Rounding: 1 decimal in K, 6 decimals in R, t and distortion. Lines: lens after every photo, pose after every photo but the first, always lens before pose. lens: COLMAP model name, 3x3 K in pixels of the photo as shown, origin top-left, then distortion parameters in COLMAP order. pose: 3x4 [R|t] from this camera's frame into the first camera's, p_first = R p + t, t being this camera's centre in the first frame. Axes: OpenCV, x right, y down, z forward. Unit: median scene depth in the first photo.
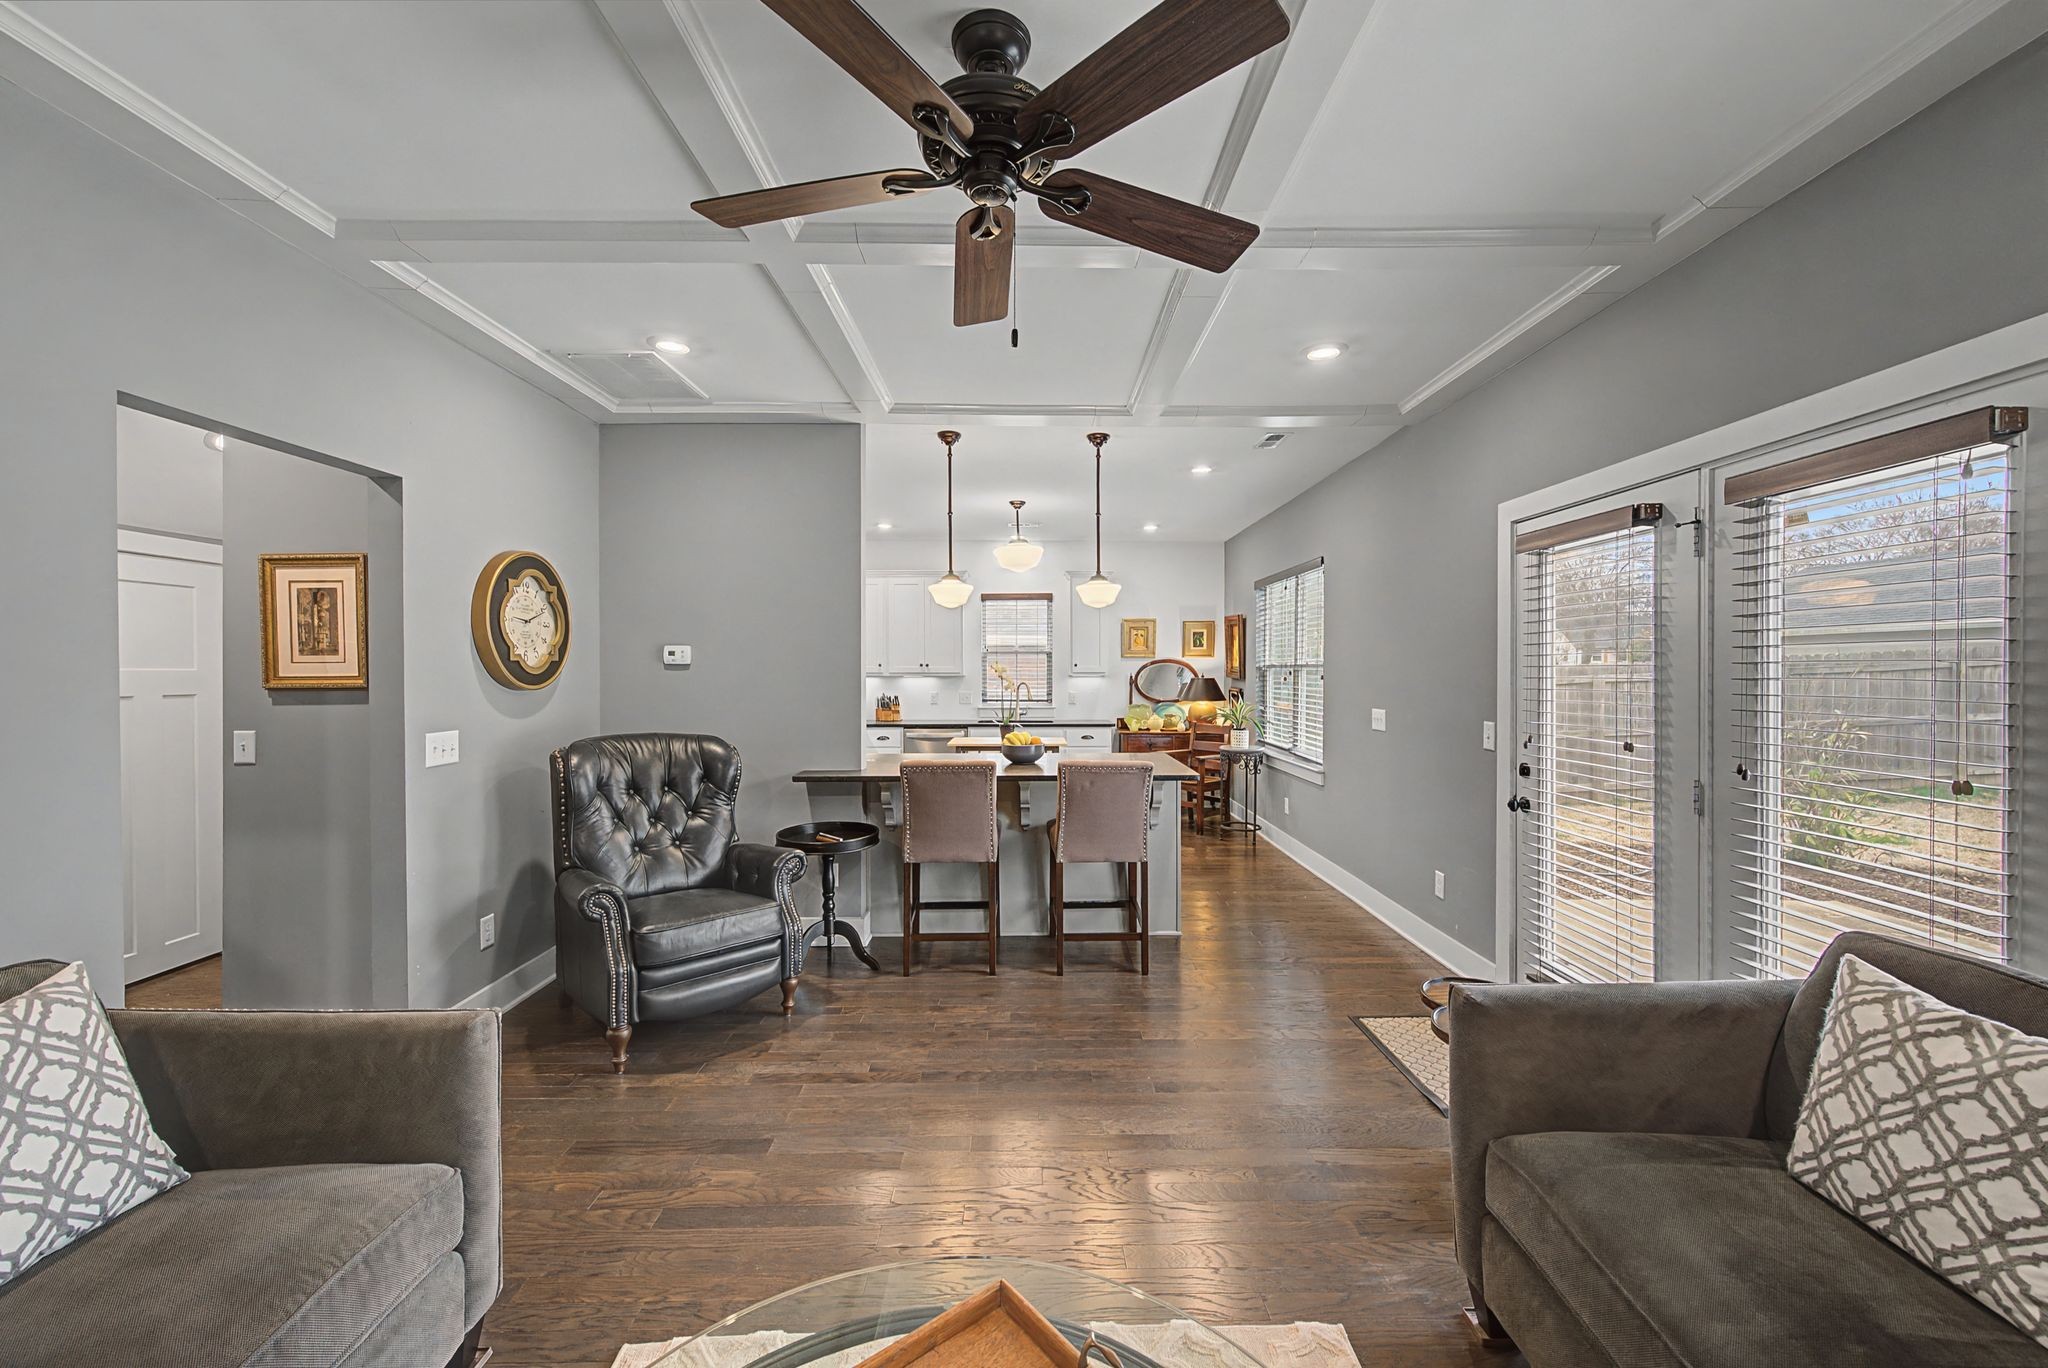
lens RADIAL K [[795.2, 0, 1030.1], [0, 795.2, 673.1], [0, 0, 1]] dist [-0.001740, -0.000488]
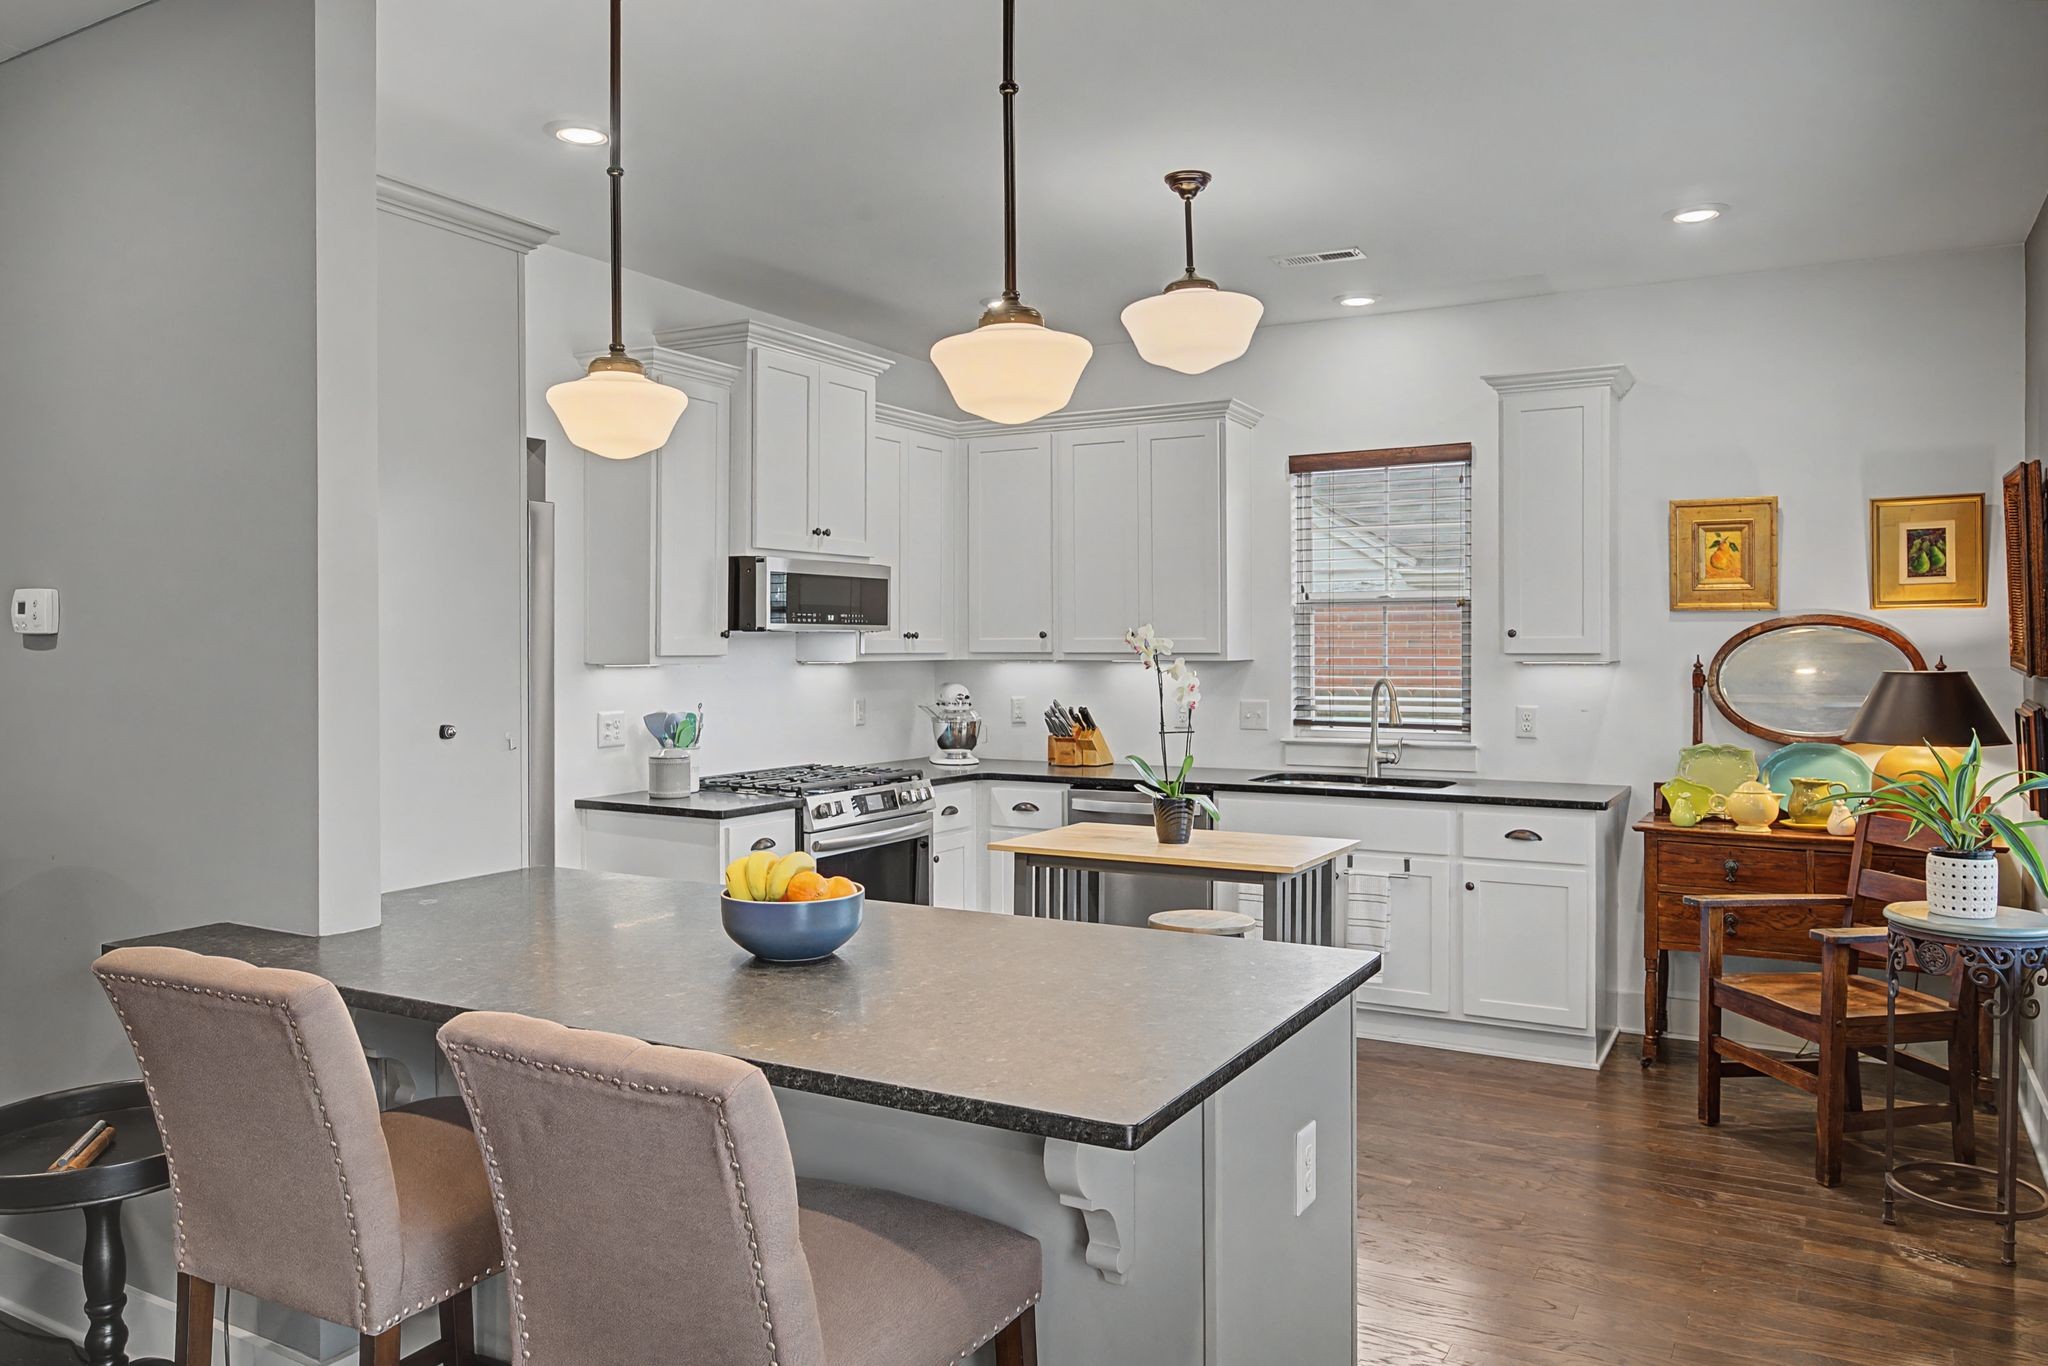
lens RADIAL K [[1448.0, 0, 1029.0], [0, 1448.0, 644.3], [0, 0, 1]] dist [-0.005514, -0.002726]
pose [[0.868777, -0.000701, -0.495202, 0.369547], [-0.001603, 0.999990, -0.004228, -0.003522], [0.495200, 0.004467, 0.868767, 0.608665]]
